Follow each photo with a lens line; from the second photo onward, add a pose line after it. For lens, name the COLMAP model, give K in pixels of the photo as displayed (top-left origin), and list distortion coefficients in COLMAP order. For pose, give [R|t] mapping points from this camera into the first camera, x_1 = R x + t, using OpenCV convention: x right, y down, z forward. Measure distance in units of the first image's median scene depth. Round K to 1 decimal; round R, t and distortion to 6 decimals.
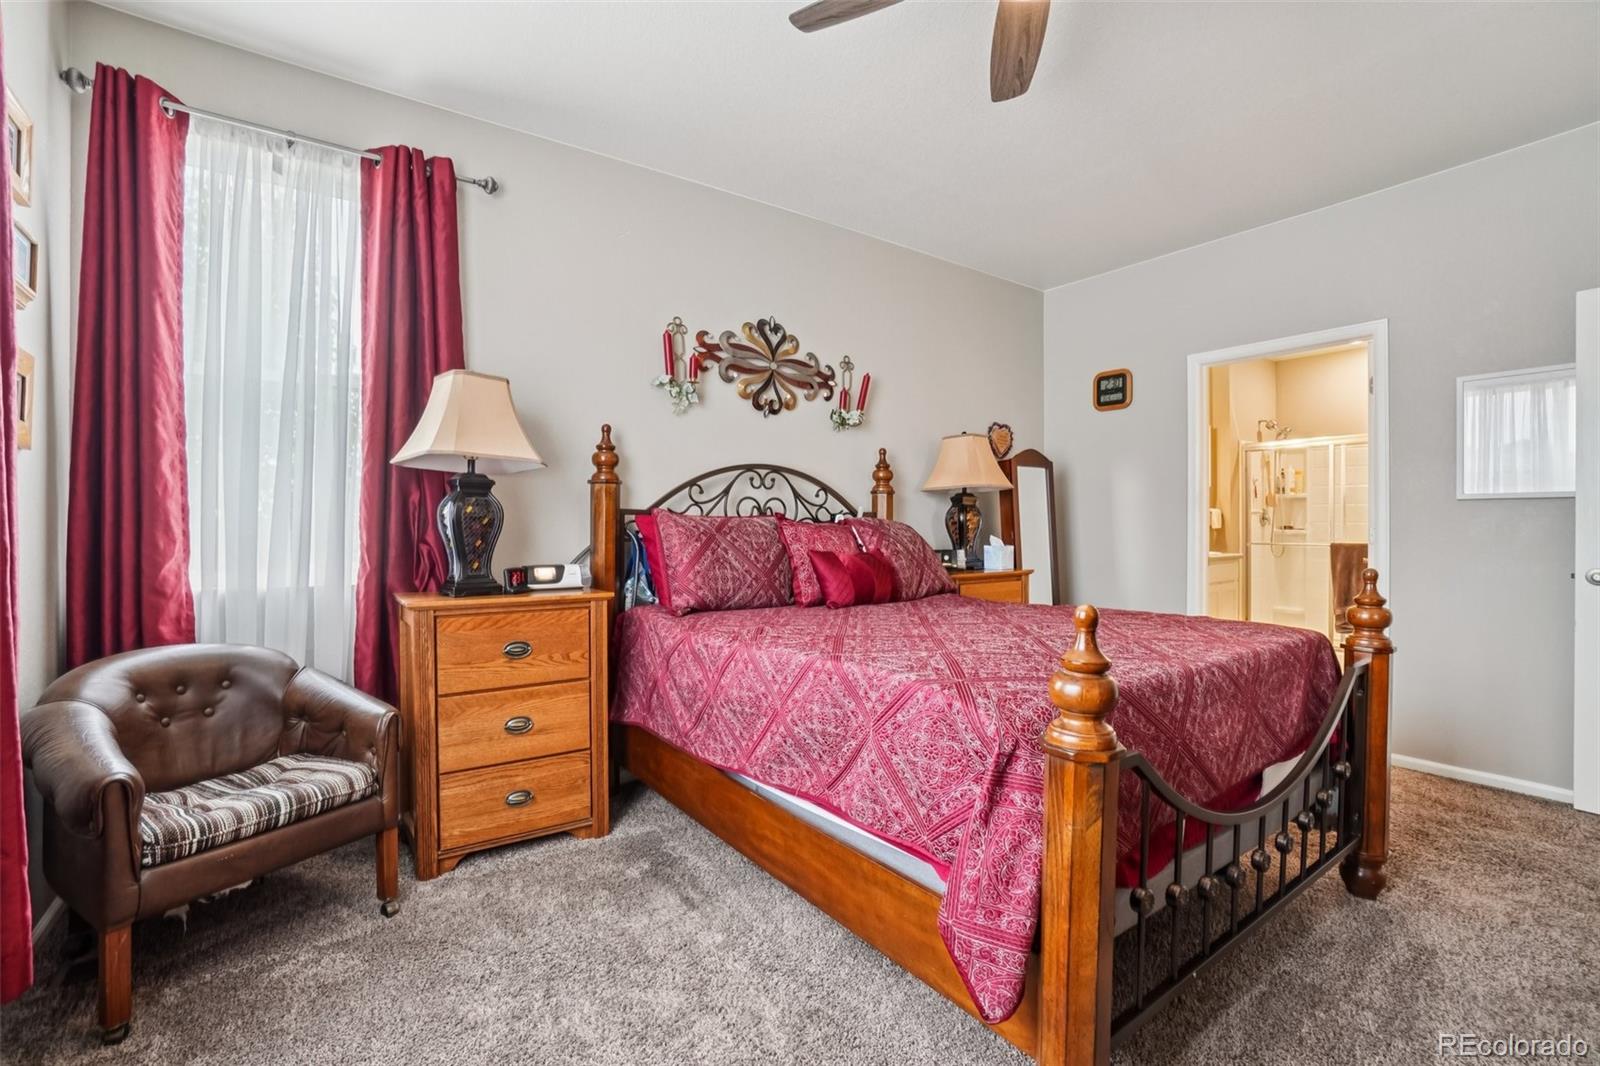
lens RADIAL K [[714.4, 0, 802.0], [0, 714.4, 518.9], [0, 0, 1]] dist [0.003289, 0.000672]
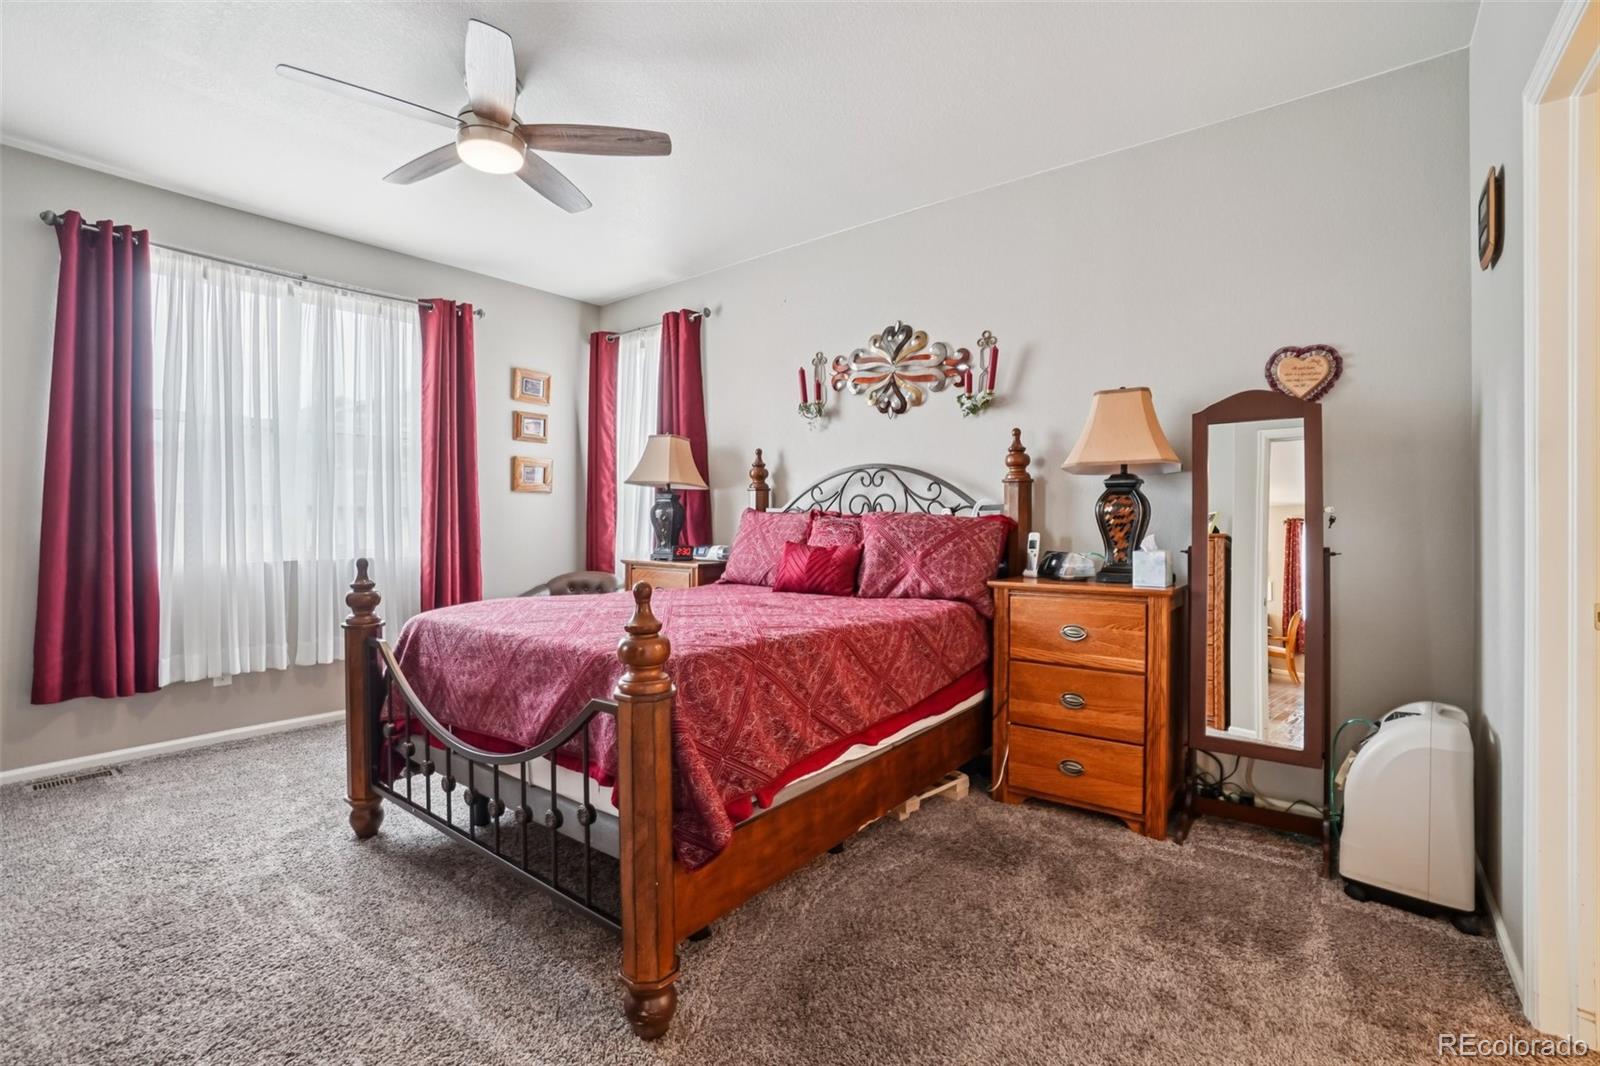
lens RADIAL K [[714.4, 0, 800.7], [0, 714.4, 535.6], [0, 0, 1]] dist [0.003289, 0.000672]
pose [[0.280747, 0.024072, -0.959480, 0.961359], [0.017095, 0.999401, 0.030076, -0.001829], [0.959630, -0.024847, 0.280167, 0.577179]]
